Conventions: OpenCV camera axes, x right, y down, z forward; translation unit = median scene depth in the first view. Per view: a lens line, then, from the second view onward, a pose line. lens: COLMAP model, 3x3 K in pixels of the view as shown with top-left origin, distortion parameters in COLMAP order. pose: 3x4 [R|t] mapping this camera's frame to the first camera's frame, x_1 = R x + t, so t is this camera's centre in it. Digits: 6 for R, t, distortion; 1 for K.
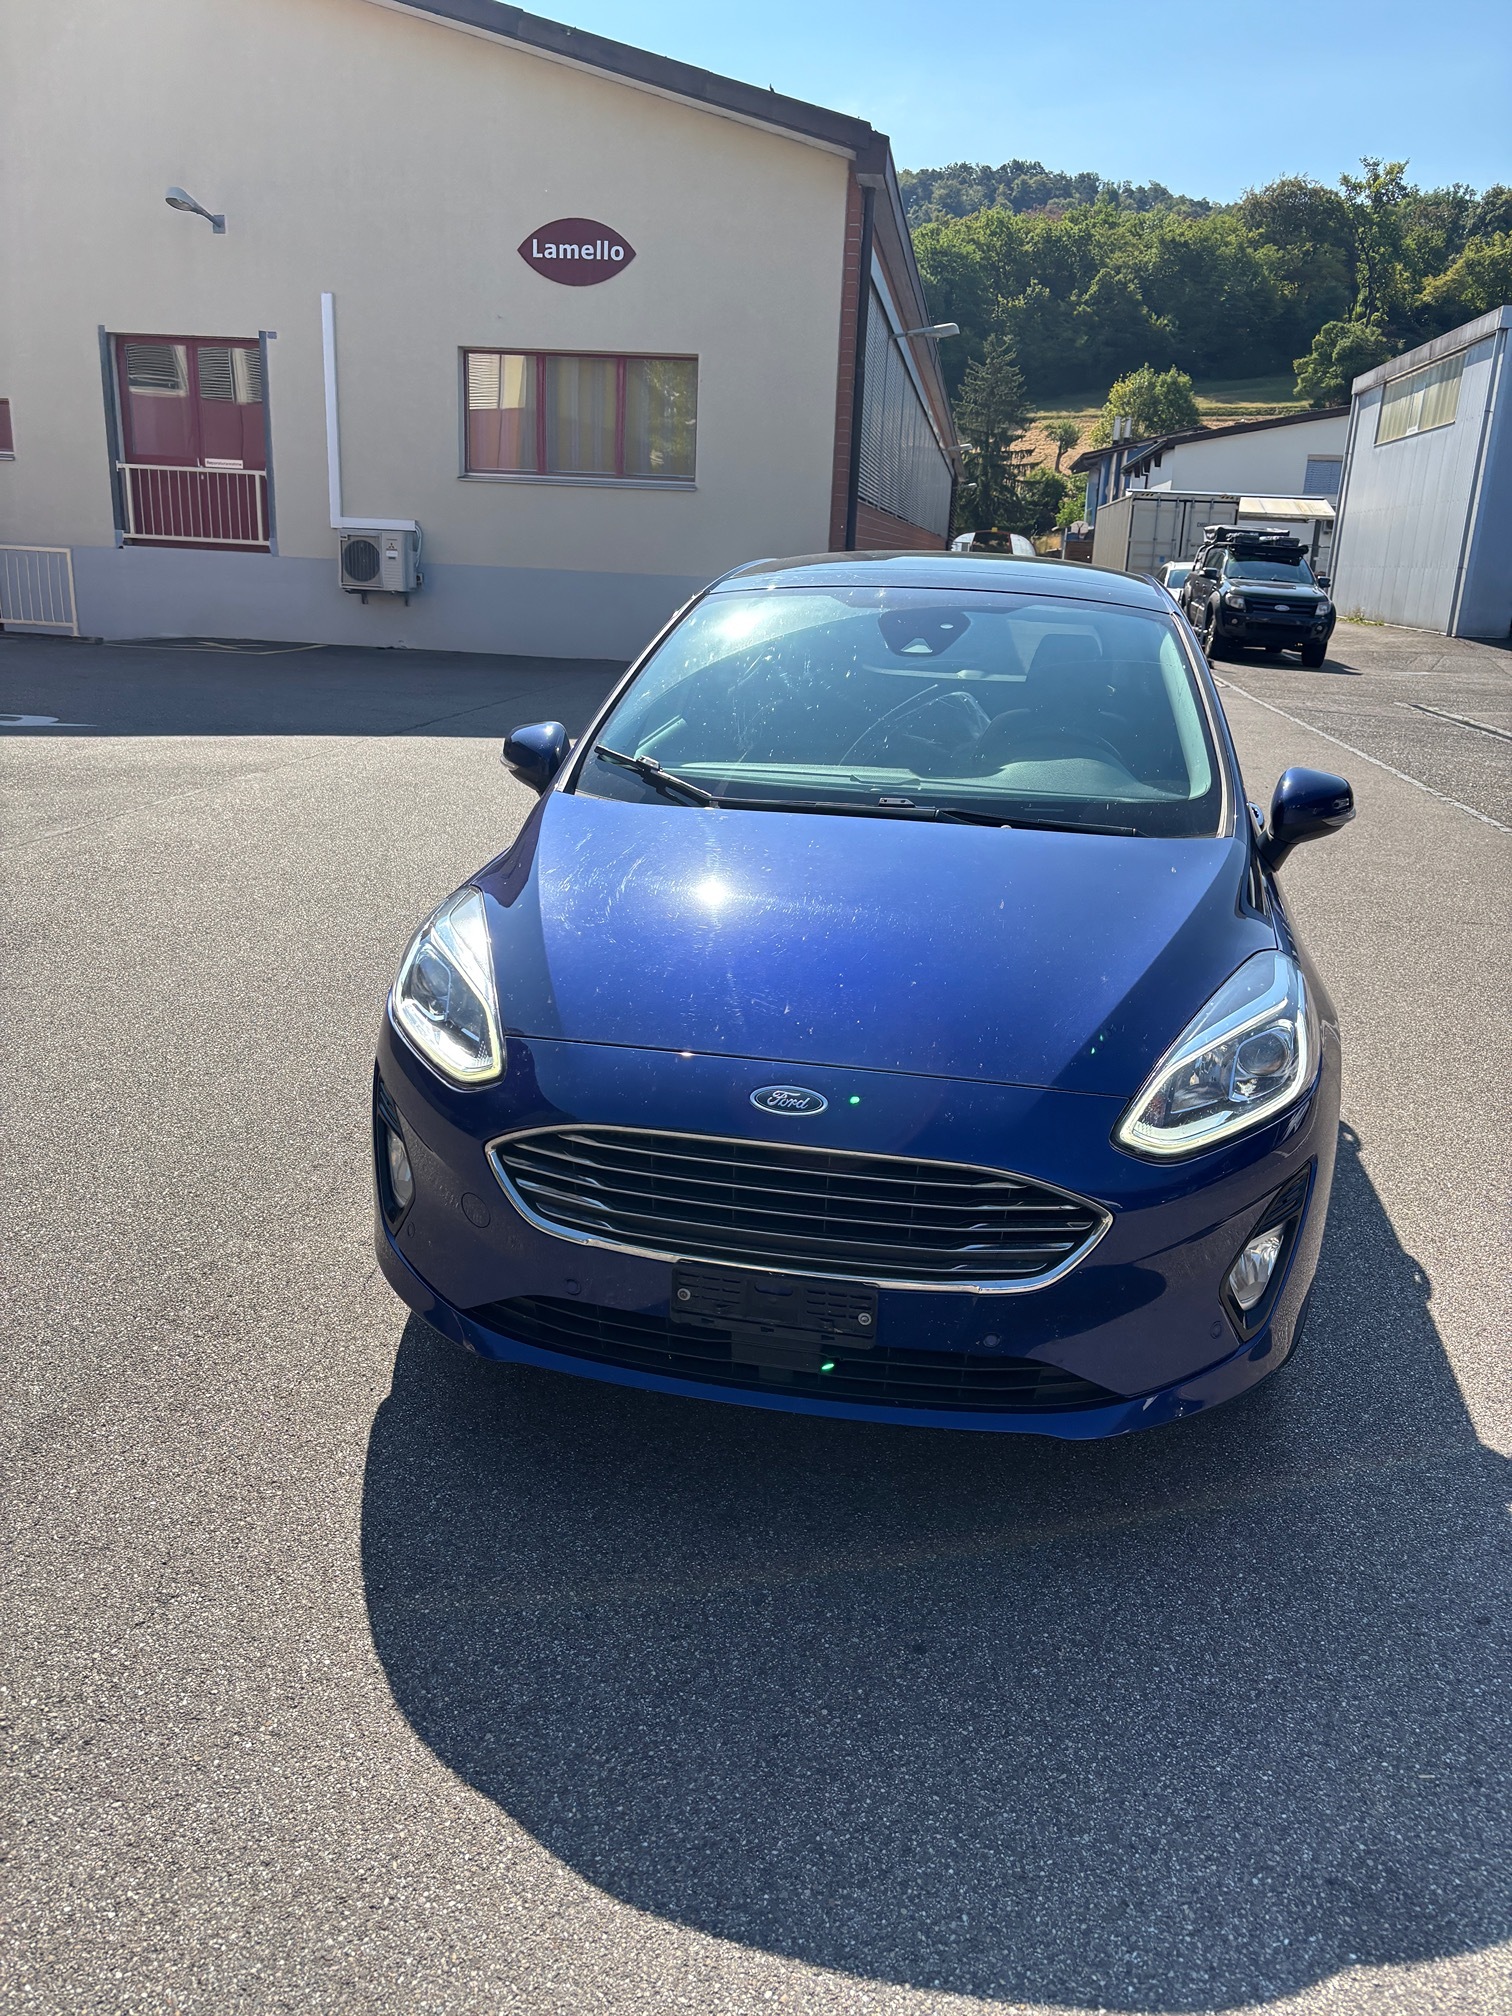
lens RADIAL K [[1531.4, 0, 765.4], [0, 1531.4, 984.2], [0, 0, 1]] dist [0.044292, -0.042936]
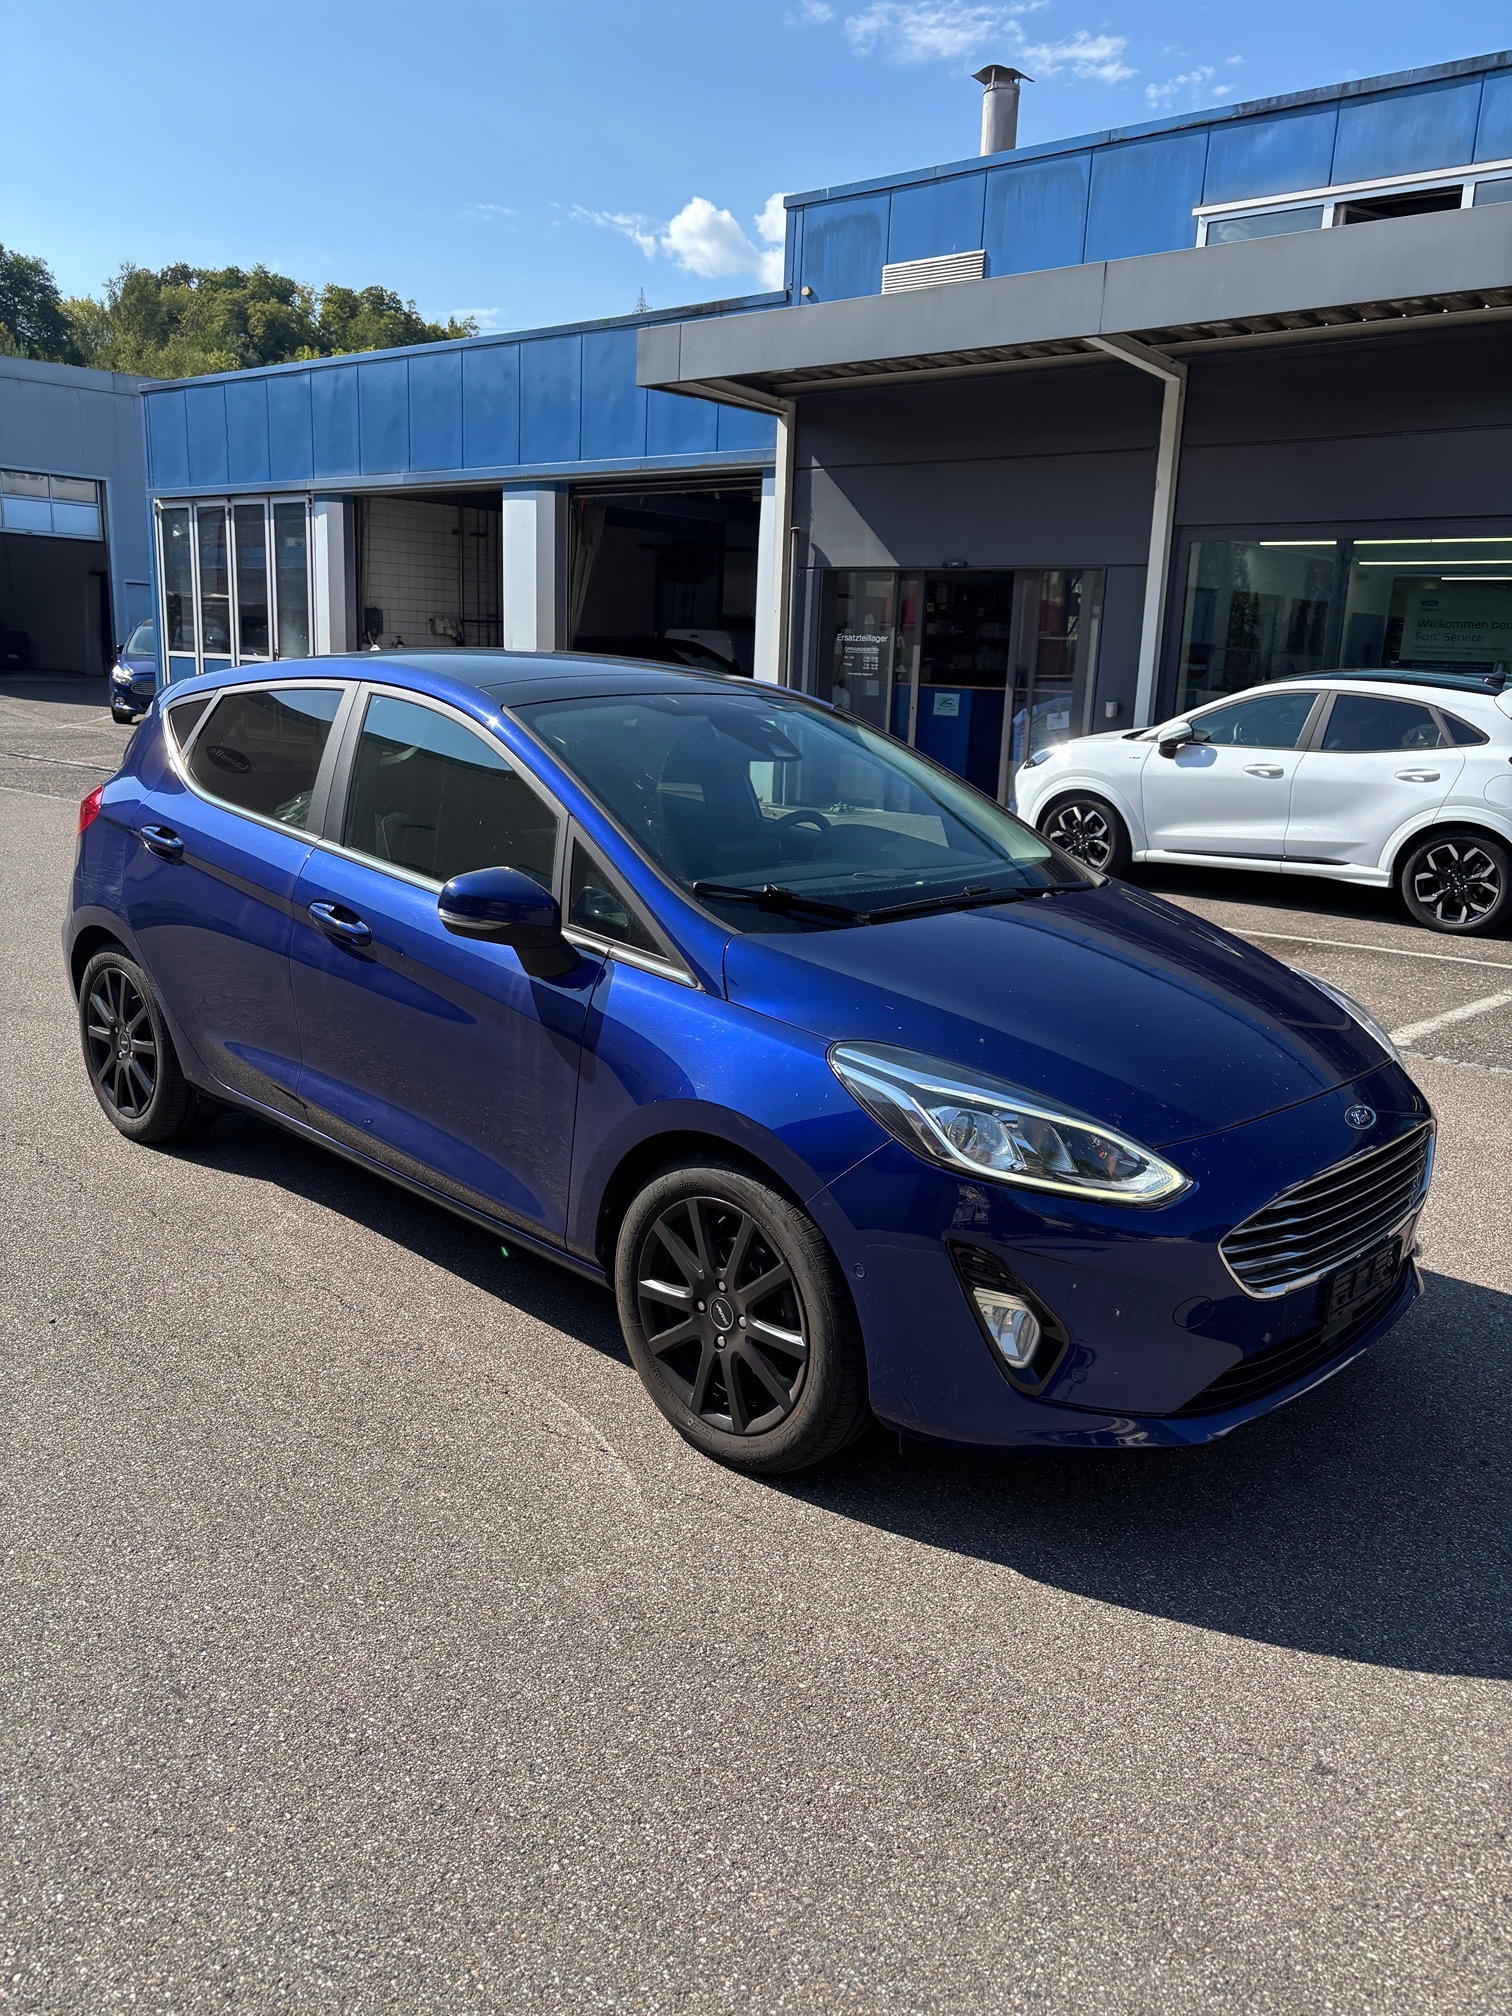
lens RADIAL K [[1531.4, 0, 768.7], [0, 1531.4, 1000.5], [0, 0, 1]] dist [0.044292, -0.042936]
pose [[0.538759, -0.207829, 0.816422, -0.849834], [0.215018, 0.970920, 0.105268, -0.172516], [-0.814559, 0.118831, 0.567779, 0.440606]]
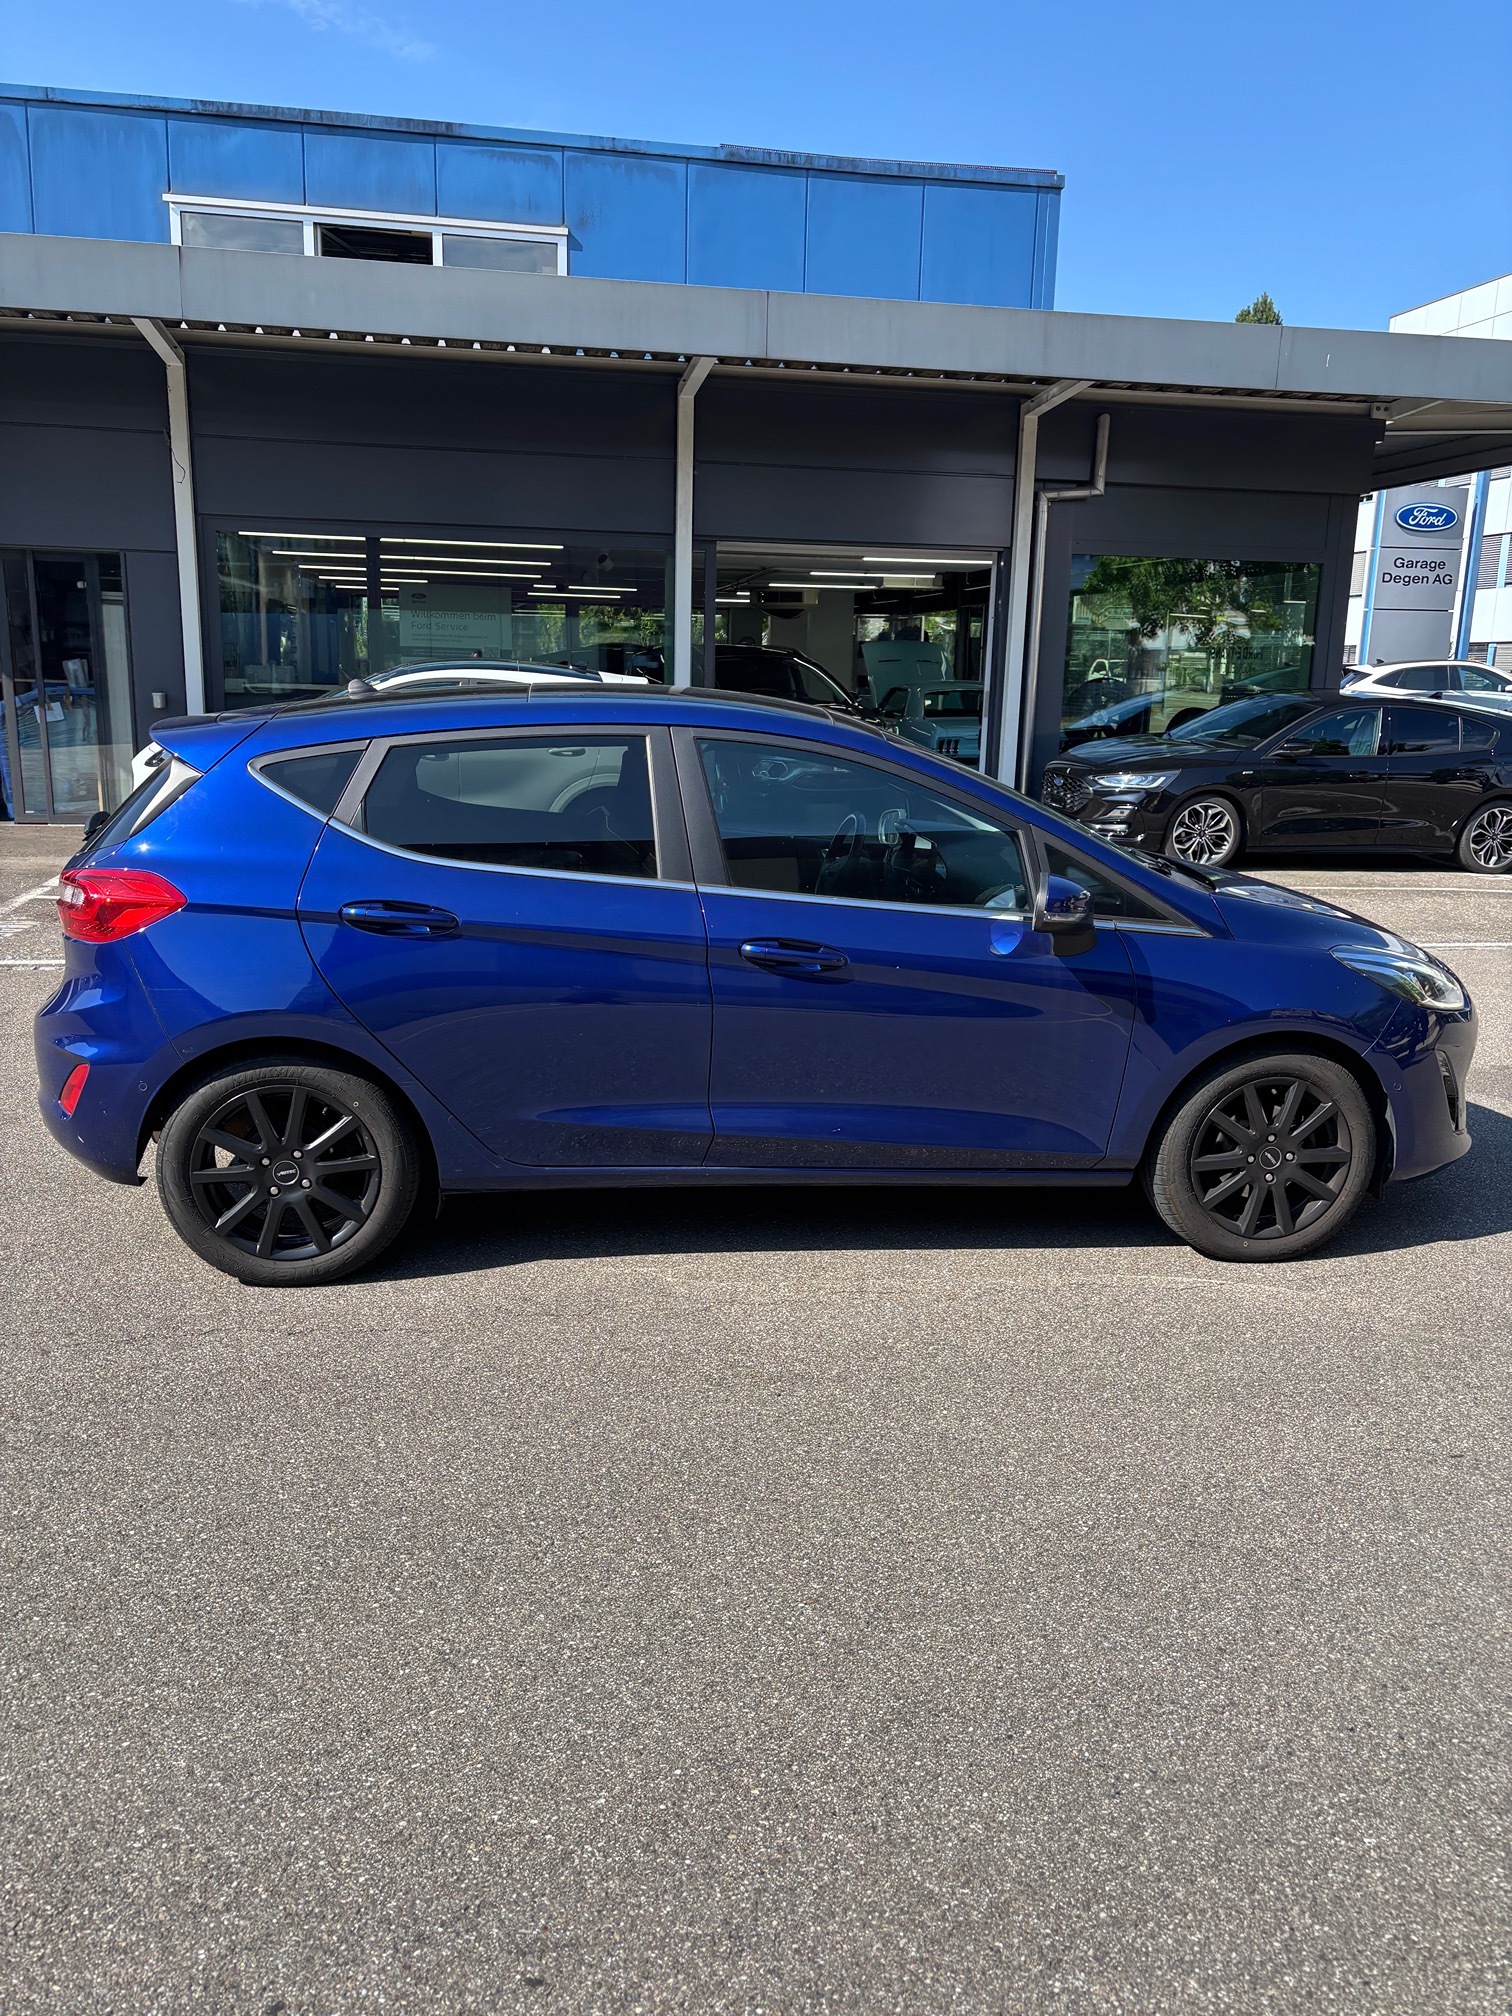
lens RADIAL K [[1531.4, 0, 772.7], [0, 1531.4, 986.5], [0, 0, 1]] dist [0.044292, -0.042936]
pose [[-0.319495, -0.242846, 0.915942, -1.165043], [0.220972, 0.920860, 0.321228, -0.526202], [-0.921463, 0.305029, -0.240548, 1.593893]]
